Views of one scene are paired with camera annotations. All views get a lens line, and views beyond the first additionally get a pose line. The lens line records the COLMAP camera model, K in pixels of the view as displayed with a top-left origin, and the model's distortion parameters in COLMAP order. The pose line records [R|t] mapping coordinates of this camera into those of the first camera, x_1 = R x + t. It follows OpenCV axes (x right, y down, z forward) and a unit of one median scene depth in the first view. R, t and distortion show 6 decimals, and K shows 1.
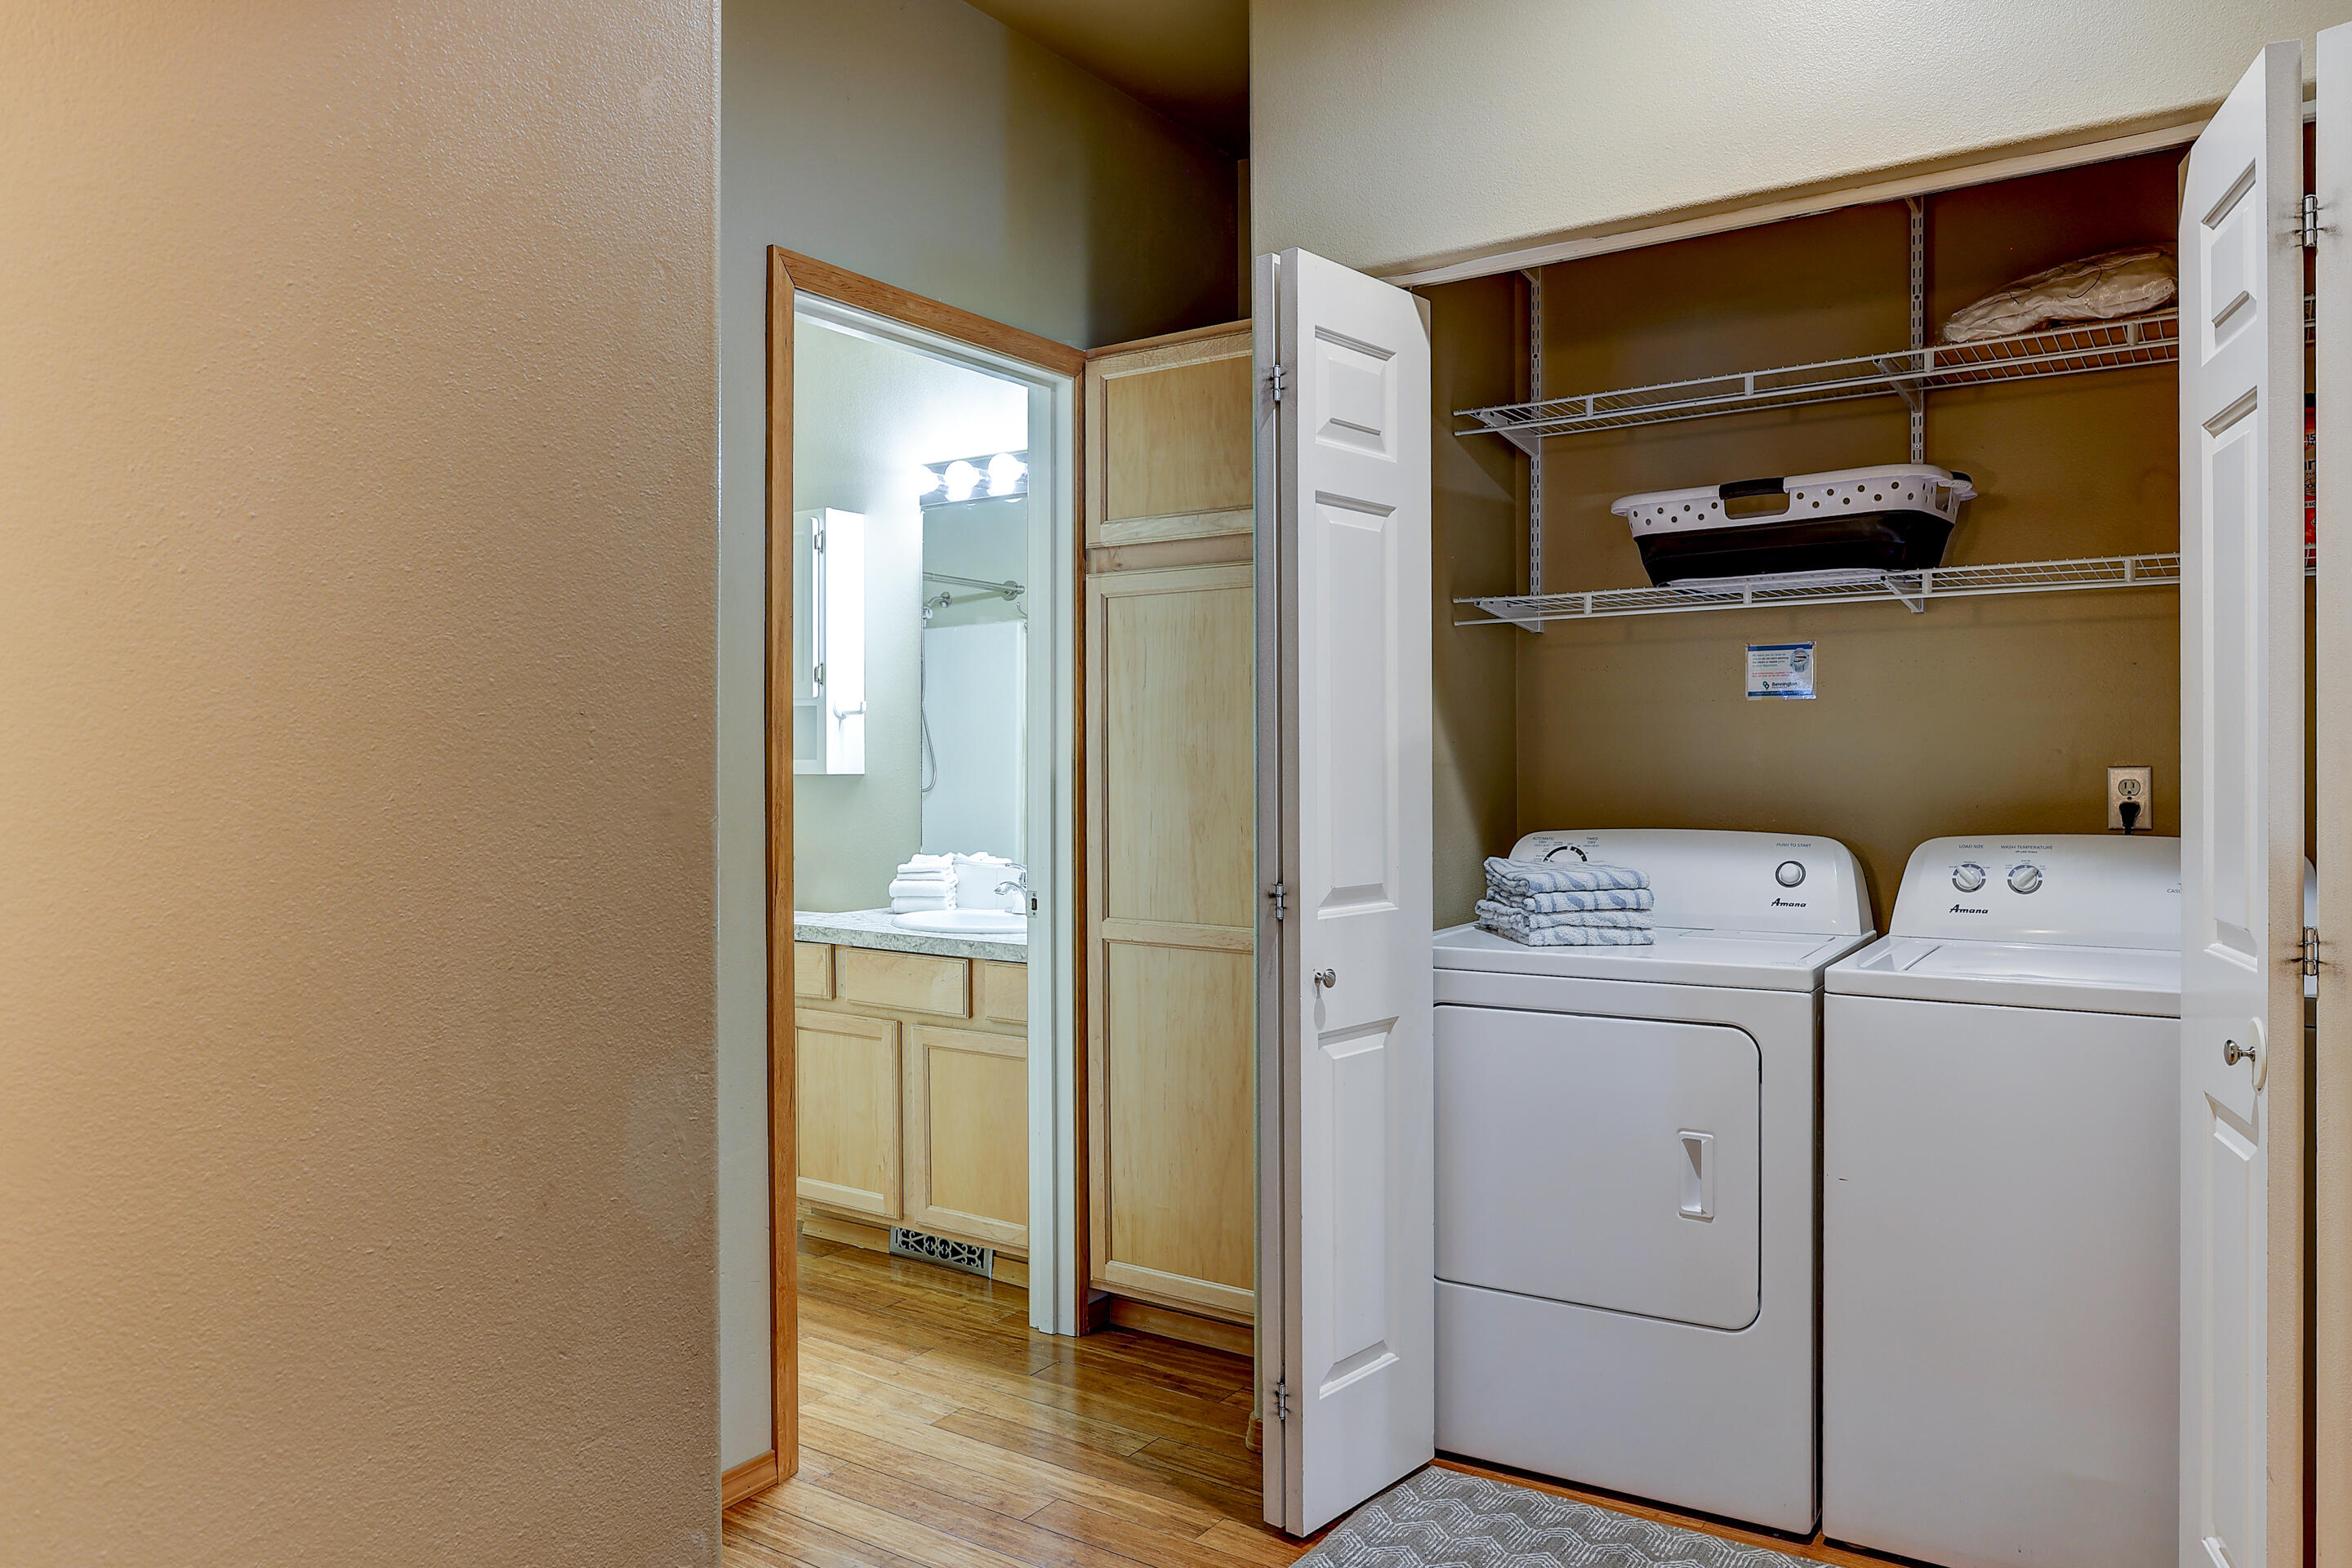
lens RADIAL K [[1579.5, 0, 1176.0], [0, 1579.5, 784.0], [0, 0, 1]] dist [-0.000008, -0.000001]
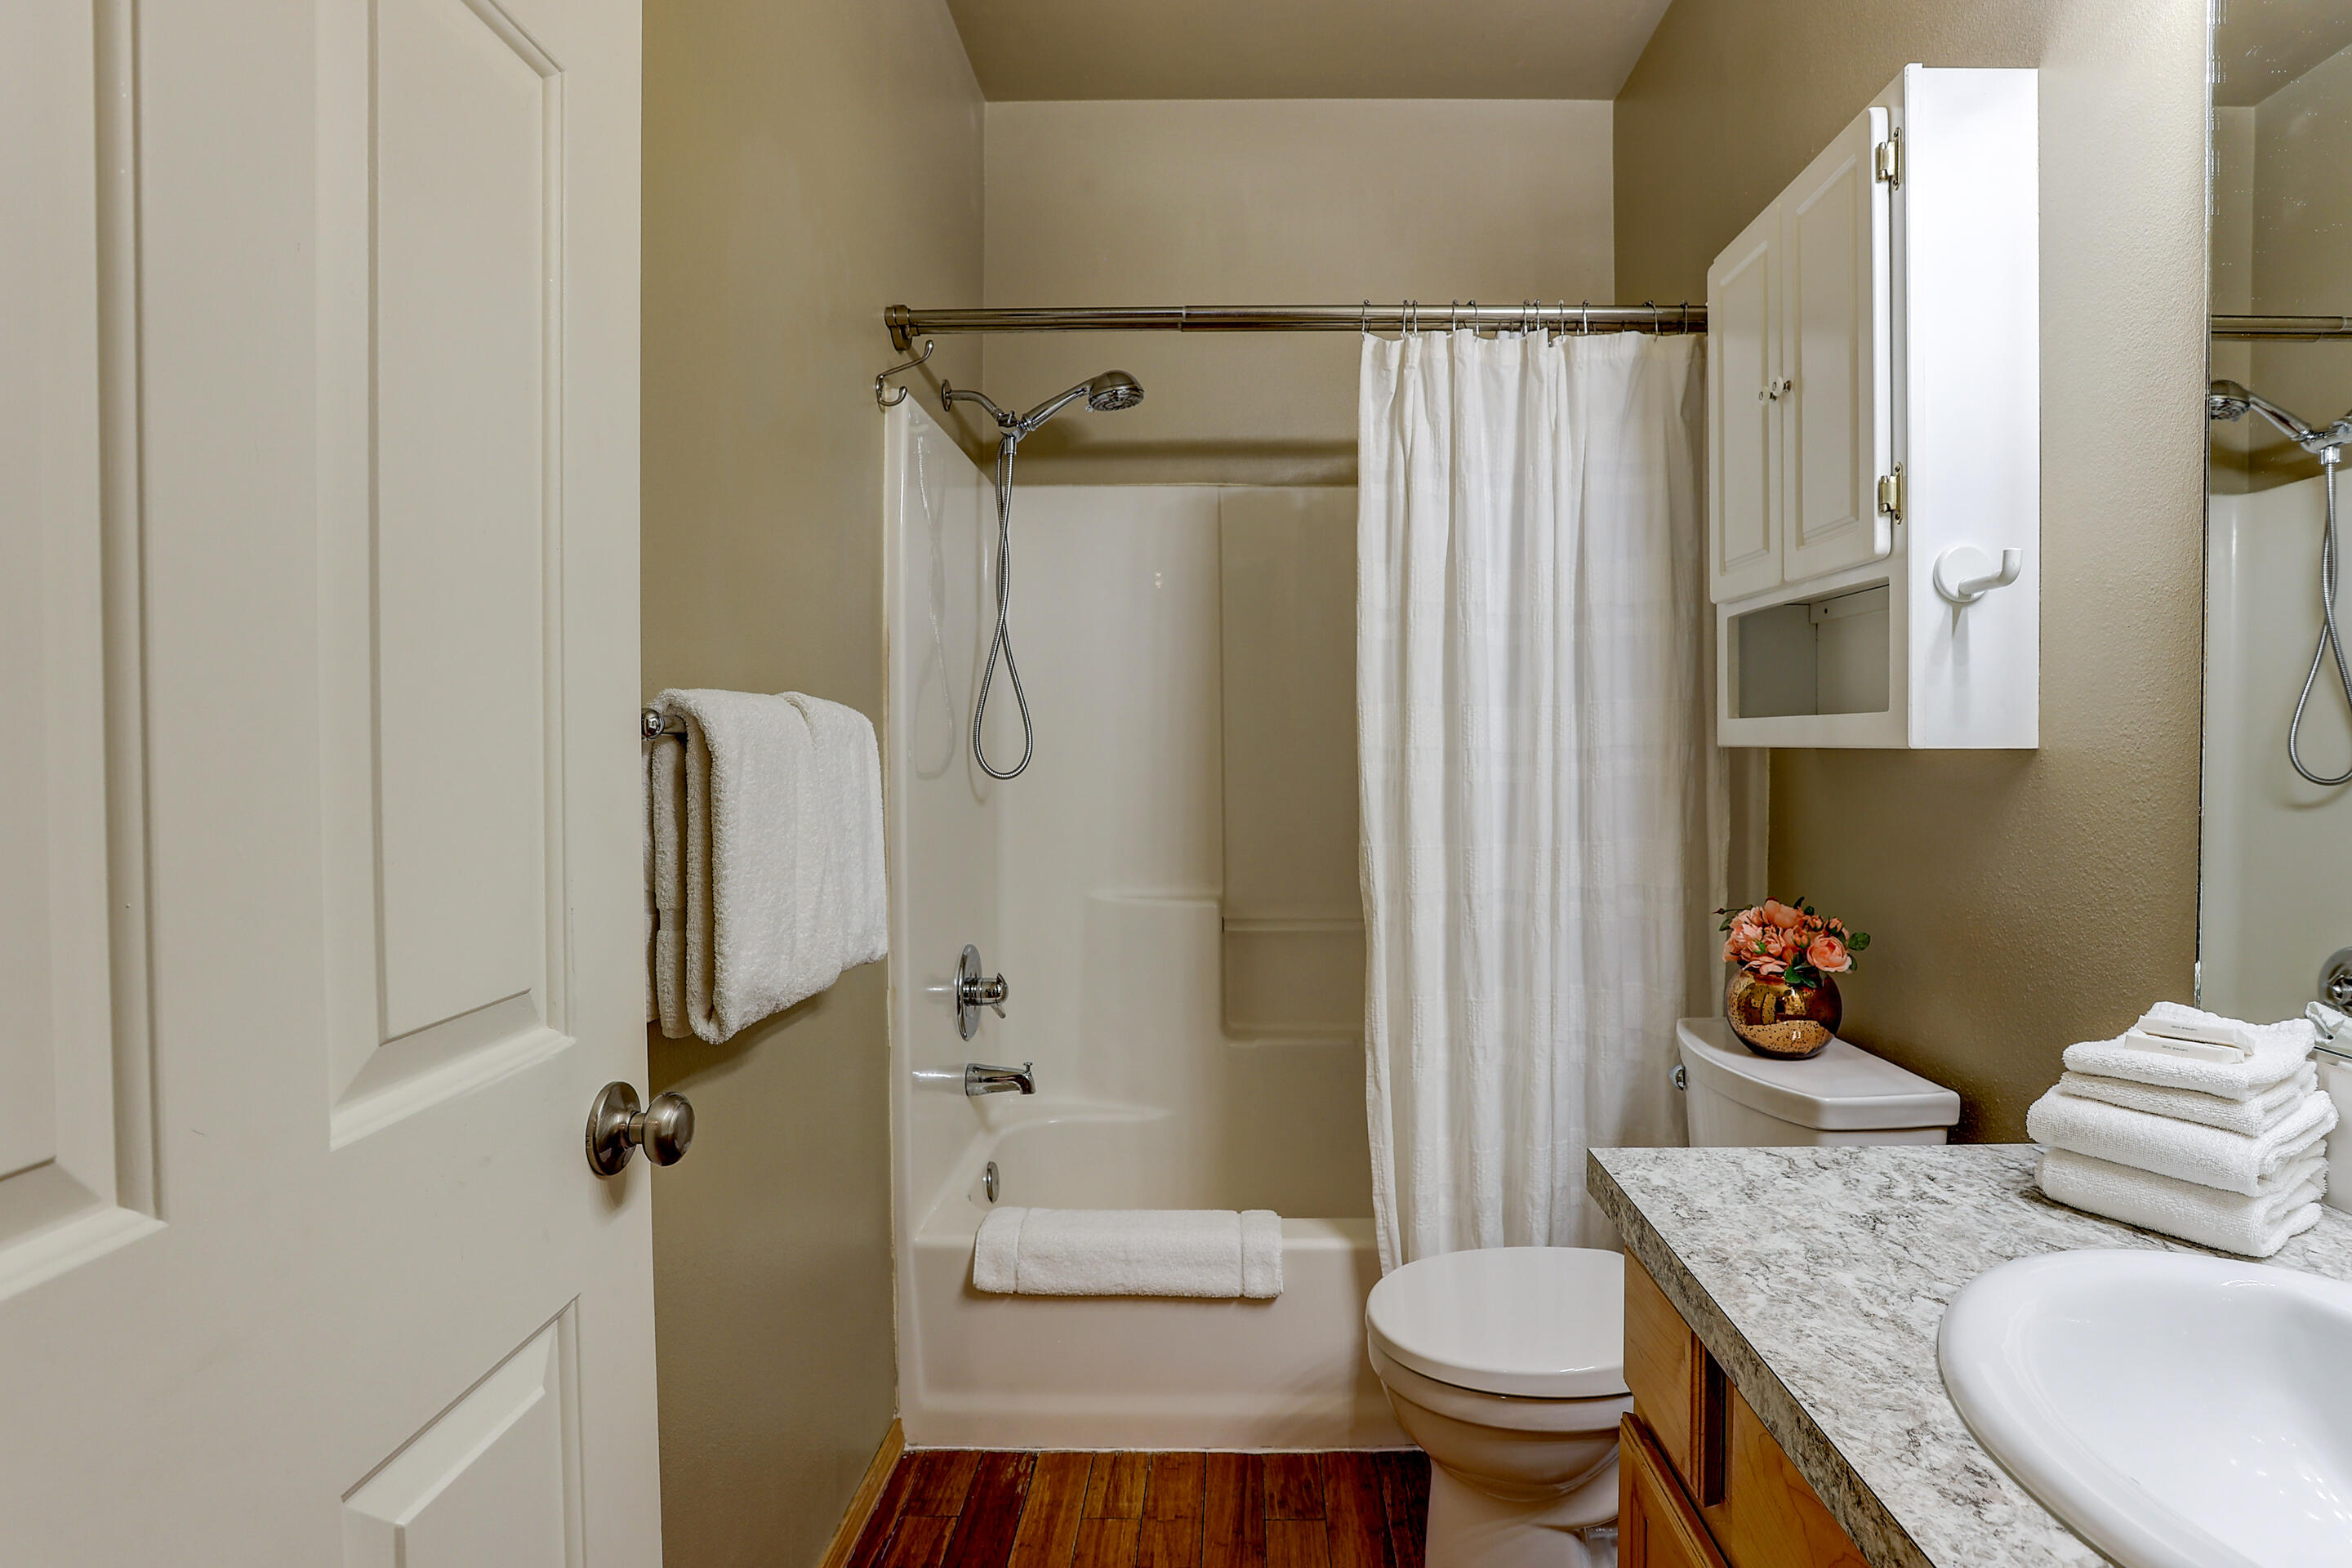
lens RADIAL K [[1188.9, 0, 1176.0], [0, 1188.9, 784.0], [0, 0, 1]] dist [-0.025527, 0.000877]
pose [[0.567938, 0.010796, -0.823000, -0.083705], [-0.006311, 0.999942, 0.008762, 0.001444], [0.823047, 0.000218, 0.567973, 0.684166]]
